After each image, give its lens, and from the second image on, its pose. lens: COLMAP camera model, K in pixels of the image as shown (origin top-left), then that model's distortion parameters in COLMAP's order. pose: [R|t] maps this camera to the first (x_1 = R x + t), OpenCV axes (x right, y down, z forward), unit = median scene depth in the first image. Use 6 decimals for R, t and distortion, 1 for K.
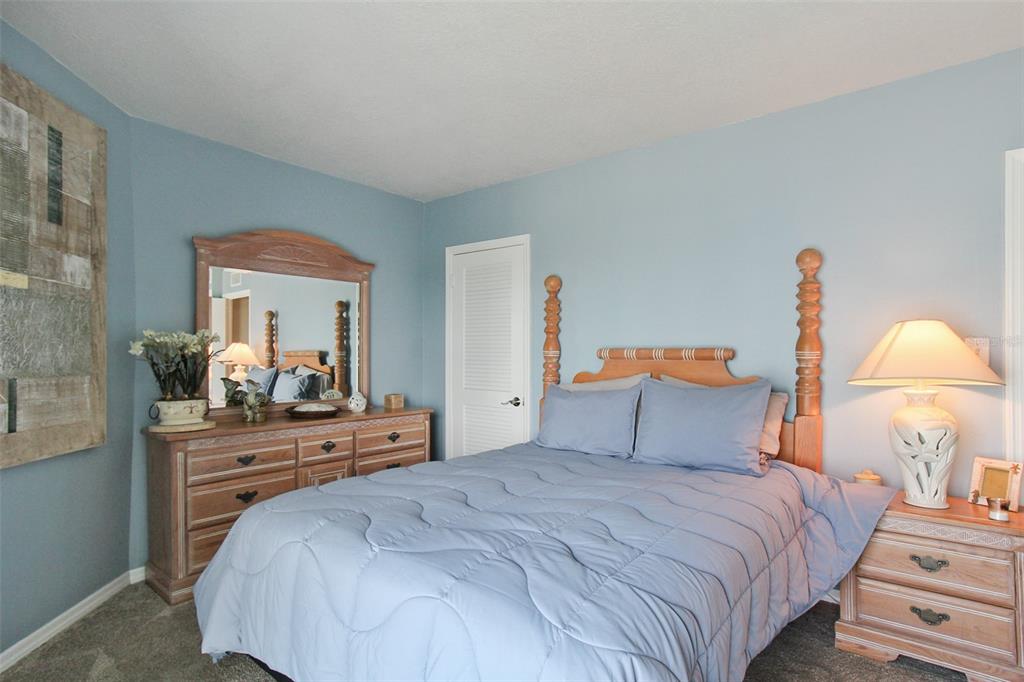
lens RADIAL K [[488.7, 0, 512.0], [0, 488.7, 341.0], [0, 0, 1]] dist [-0.038734, 0.016140]
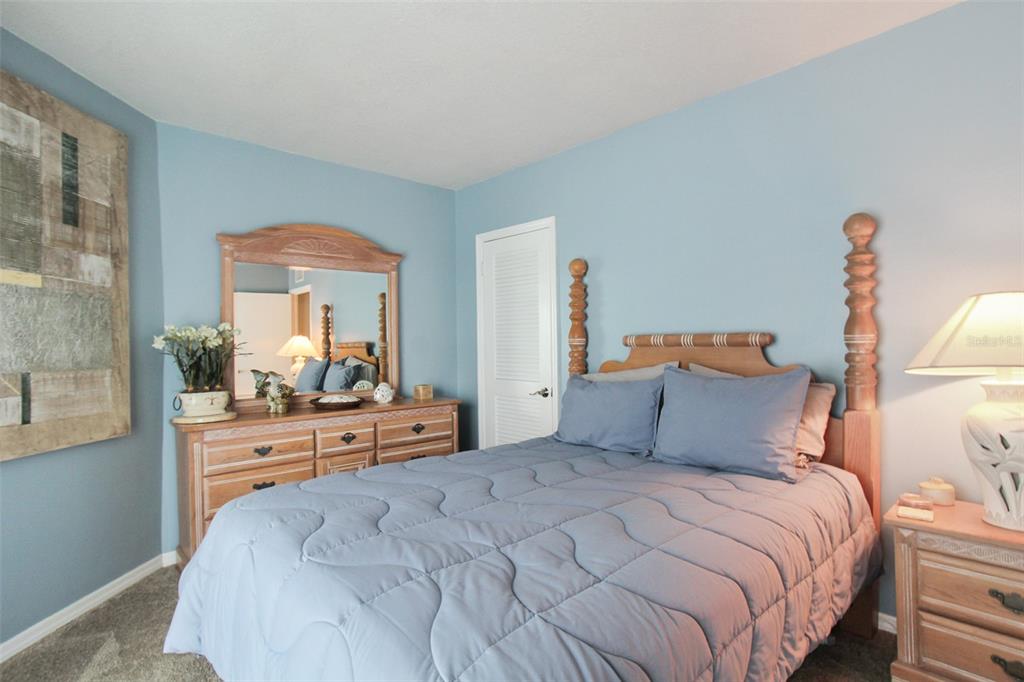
lens RADIAL K [[483.5, 0, 510.2], [0, 483.5, 332.3], [0, 0, 1]] dist [-0.036819, 0.014808]
pose [[0.989916, -0.017347, -0.140592, 0.121007], [0.018041, 0.999831, 0.003665, 0.003370], [0.140505, -0.006164, 0.990061, 0.085631]]
